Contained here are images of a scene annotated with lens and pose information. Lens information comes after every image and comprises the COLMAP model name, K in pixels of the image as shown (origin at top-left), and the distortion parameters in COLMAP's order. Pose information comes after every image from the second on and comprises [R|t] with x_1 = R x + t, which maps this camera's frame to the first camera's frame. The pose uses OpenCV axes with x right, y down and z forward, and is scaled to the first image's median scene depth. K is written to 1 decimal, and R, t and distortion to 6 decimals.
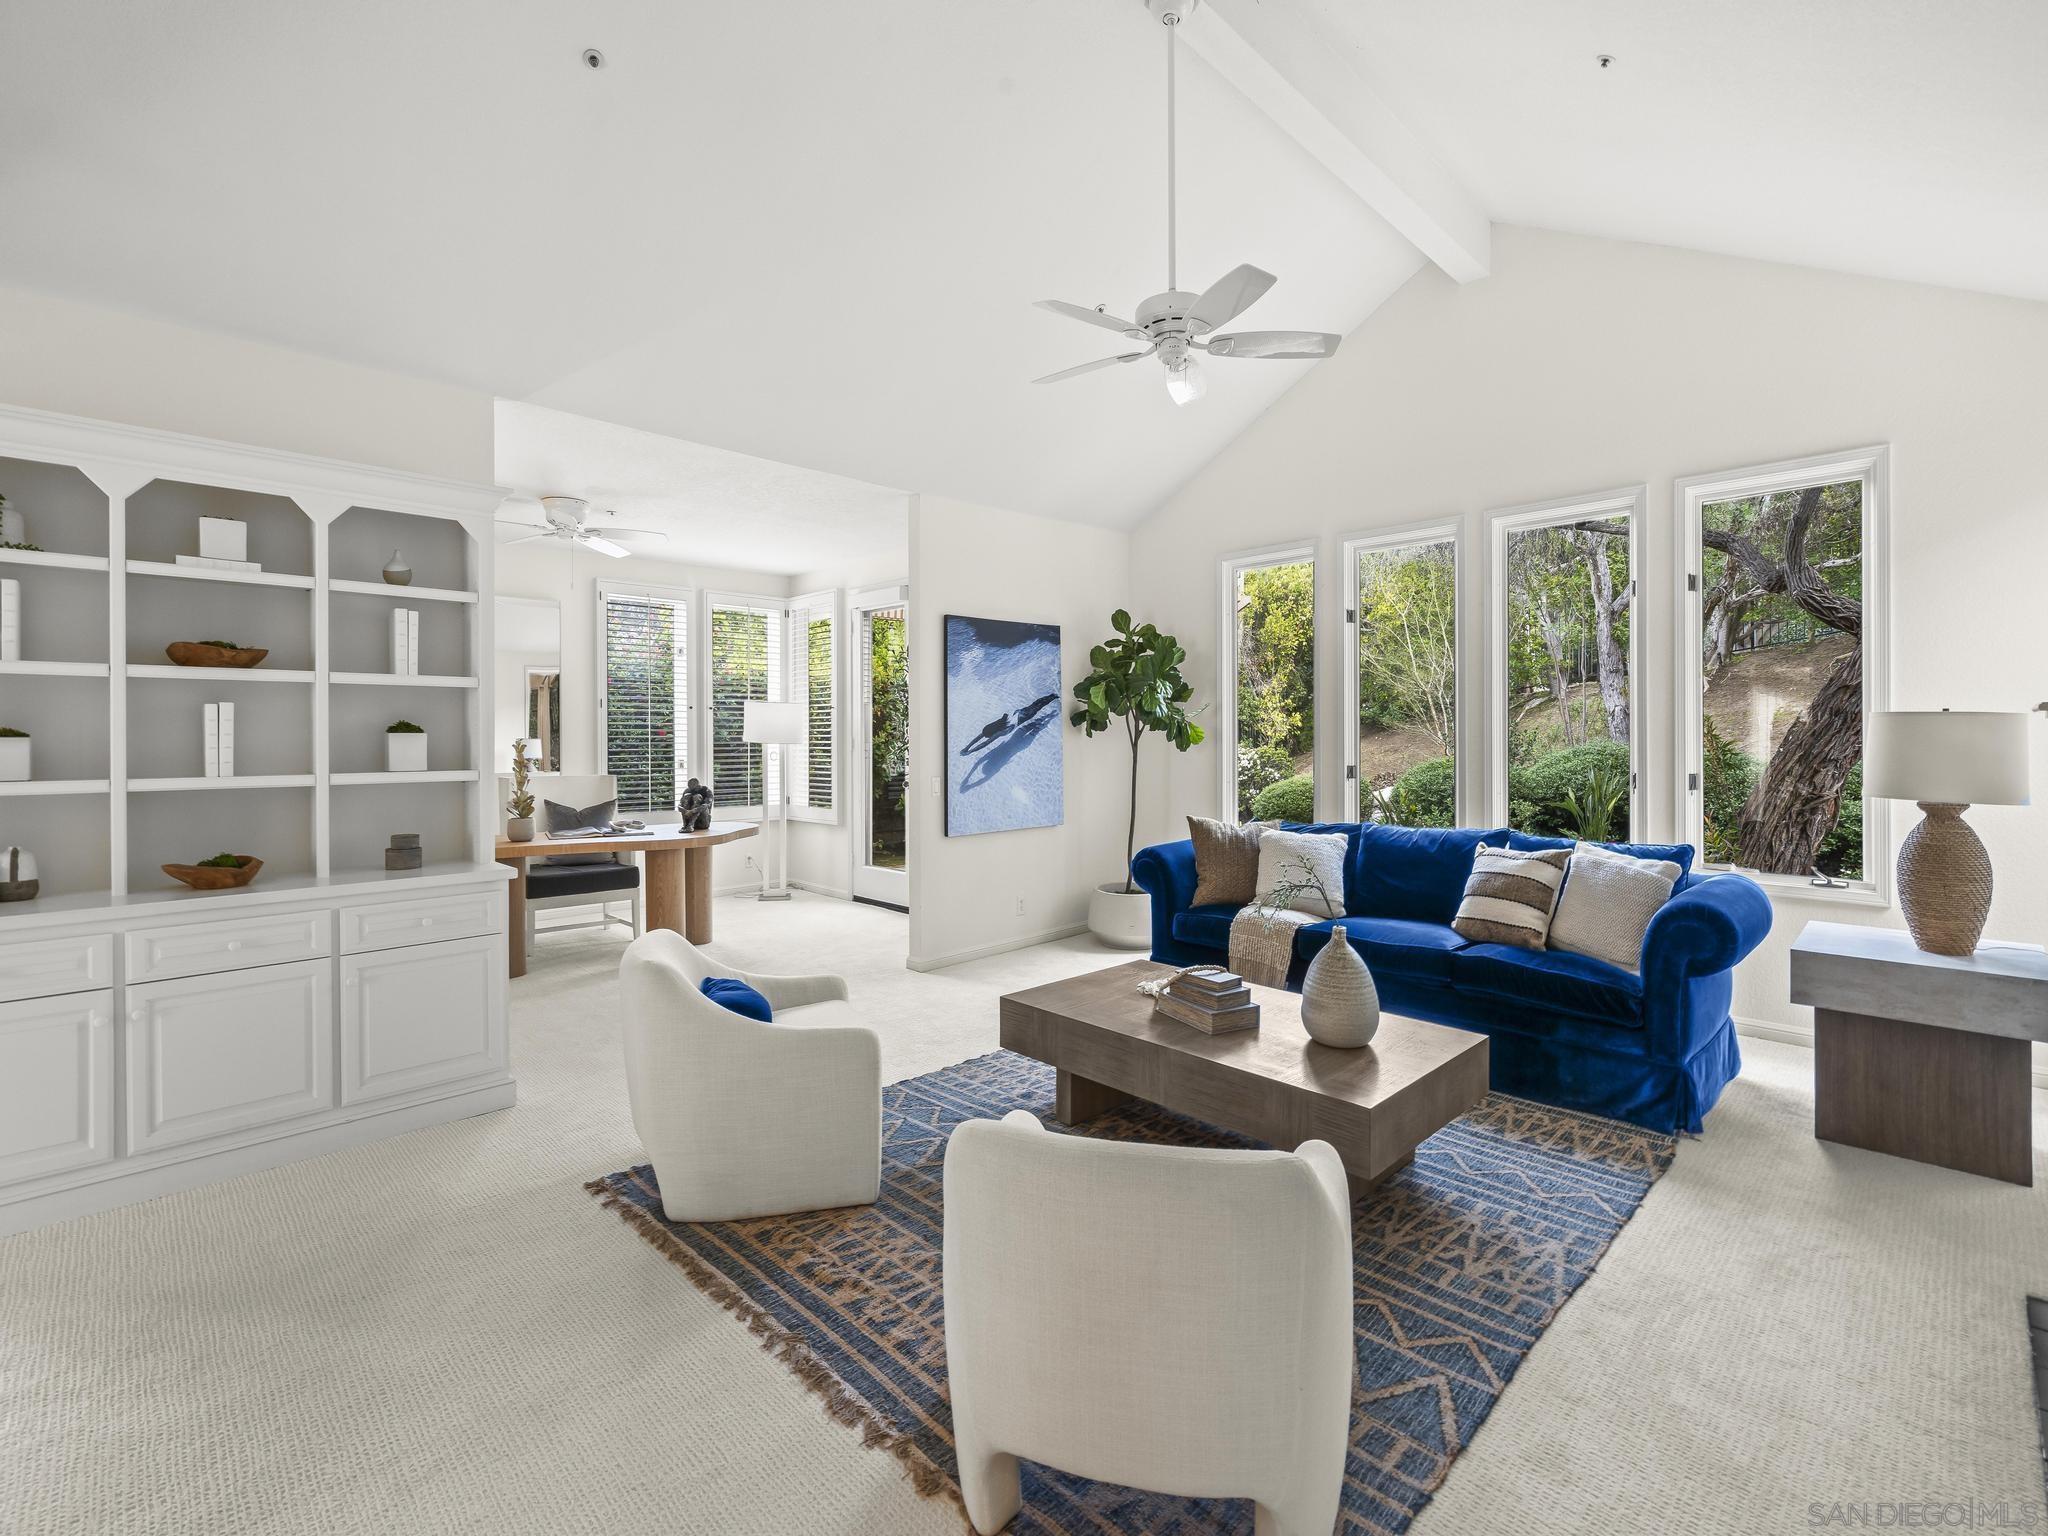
lens RADIAL K [[930.8, 0, 1025.5], [0, 930.8, 734.5], [0, 0, 1]] dist [-0.000338, 0.000403]
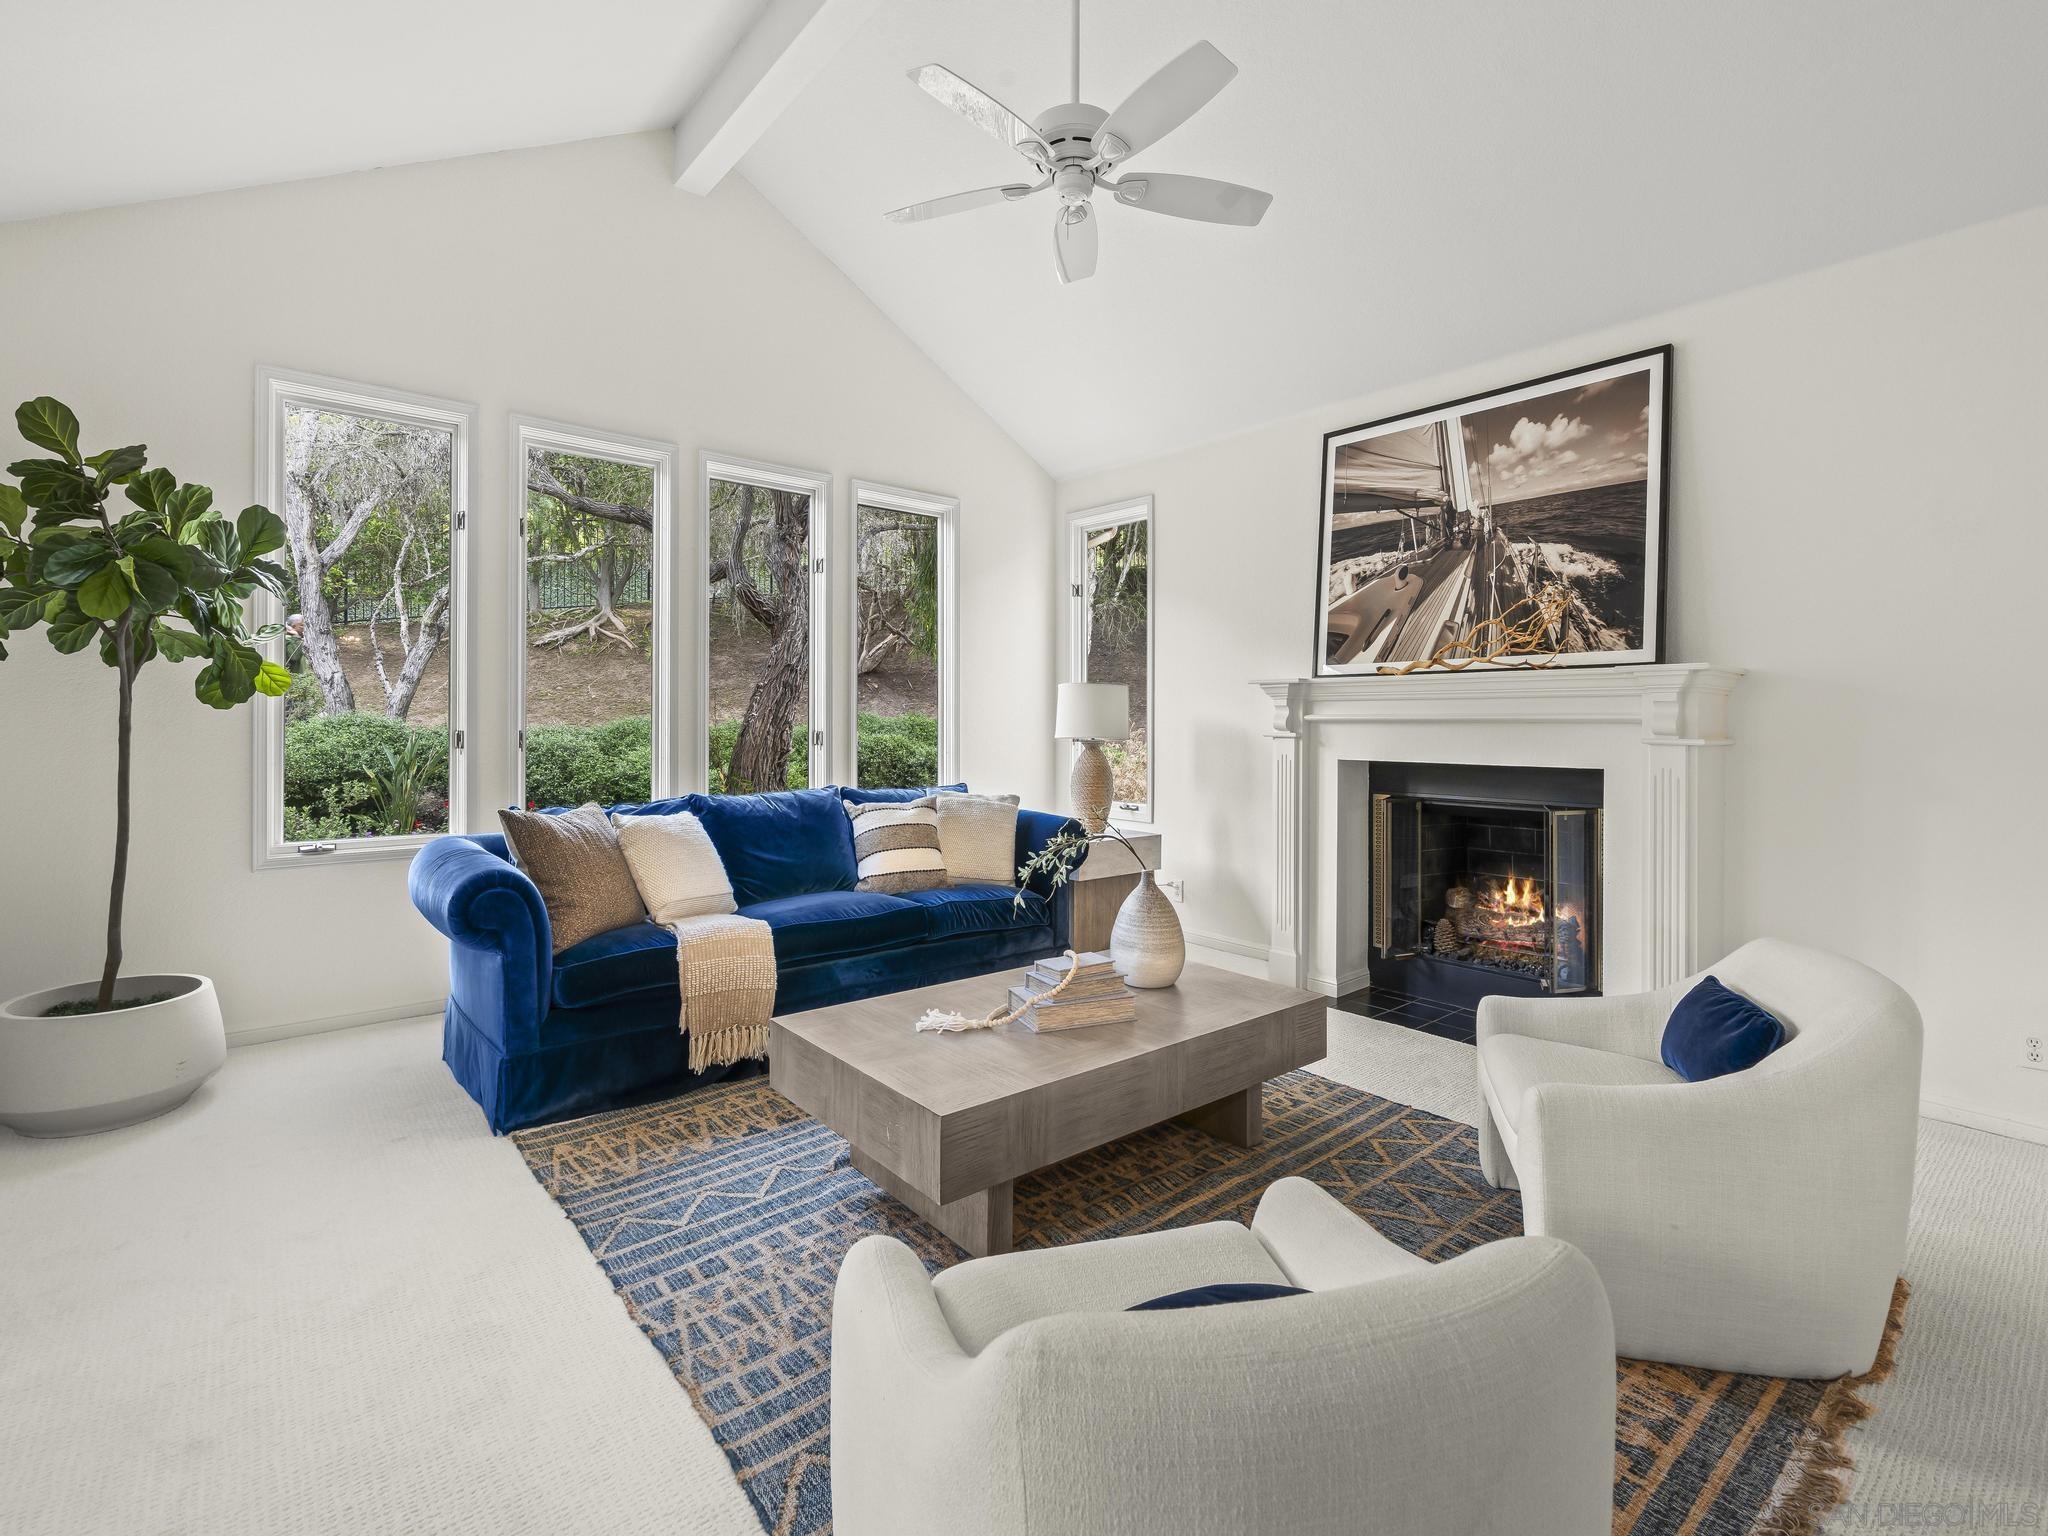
lens RADIAL K [[930.8, 0, 1025.5], [0, 930.8, 734.5], [0, 0, 1]] dist [-0.000338, 0.000403]
pose [[0.080296, -0.009933, 0.996722, -0.256588], [-0.006152, 0.999926, 0.010460, 0.019766], [-0.996752, -0.006971, 0.080229, 0.401320]]
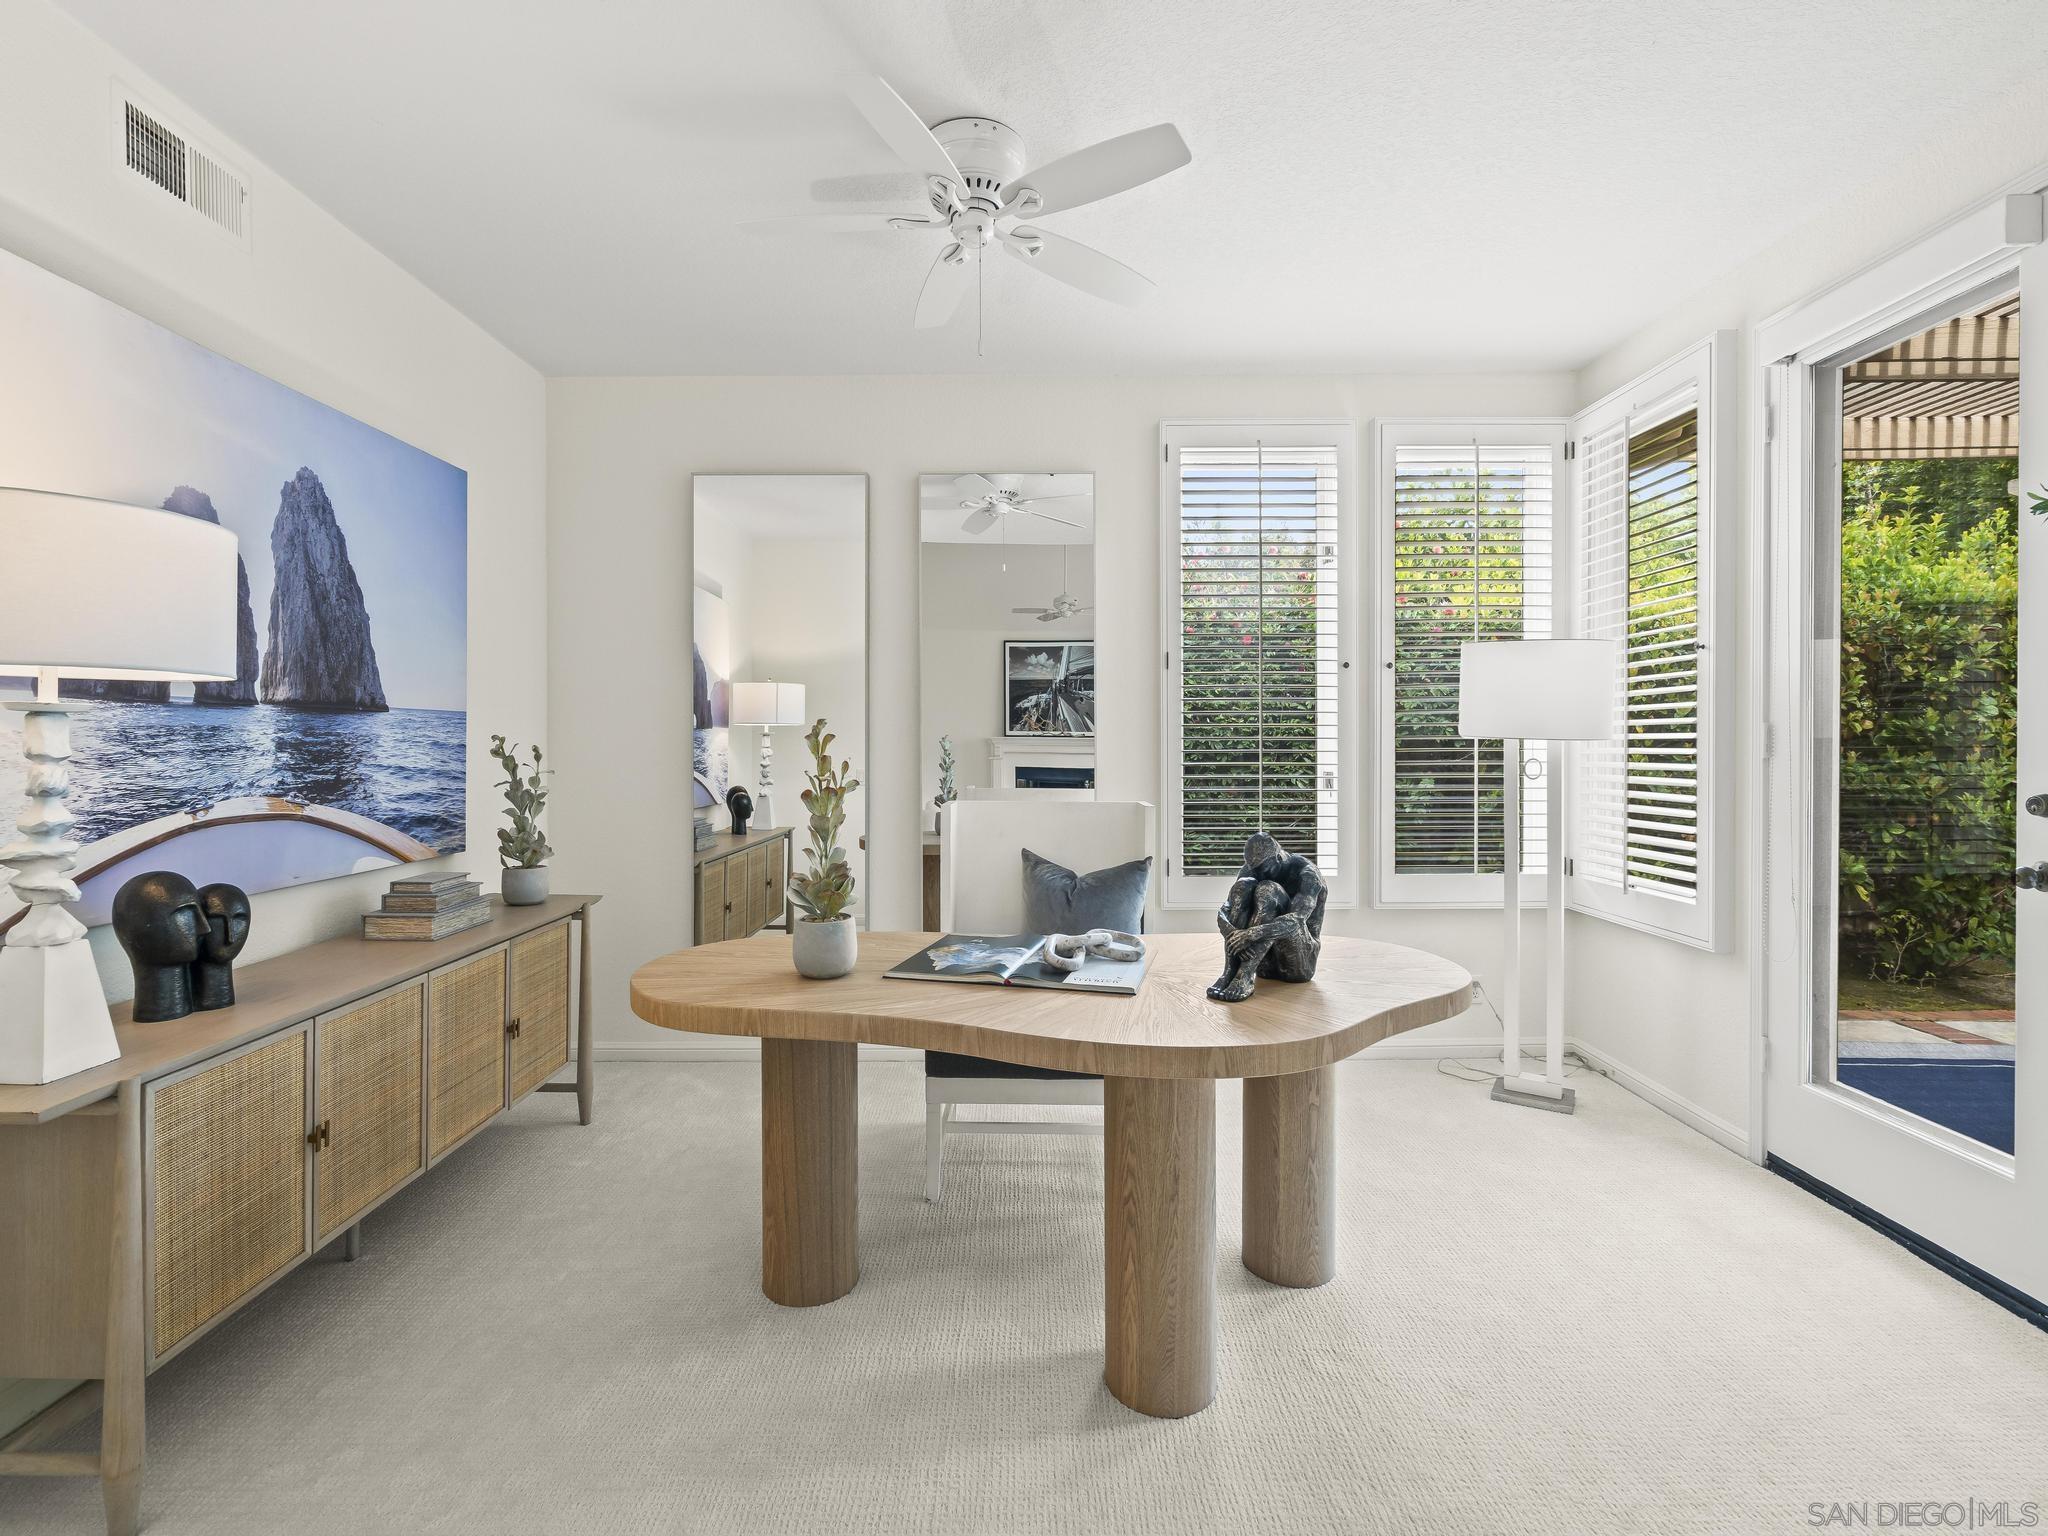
lens RADIAL K [[925.9, 0, 1016.6], [0, 925.9, 750.2], [0, 0, 1]] dist [-0.001417, -0.000182]
pose [[0.706248, 0.009661, -0.707899, -0.137187], [-0.000572, 0.999914, 0.013075, 0.009133], [0.707965, -0.008829, 0.706193, 0.532489]]
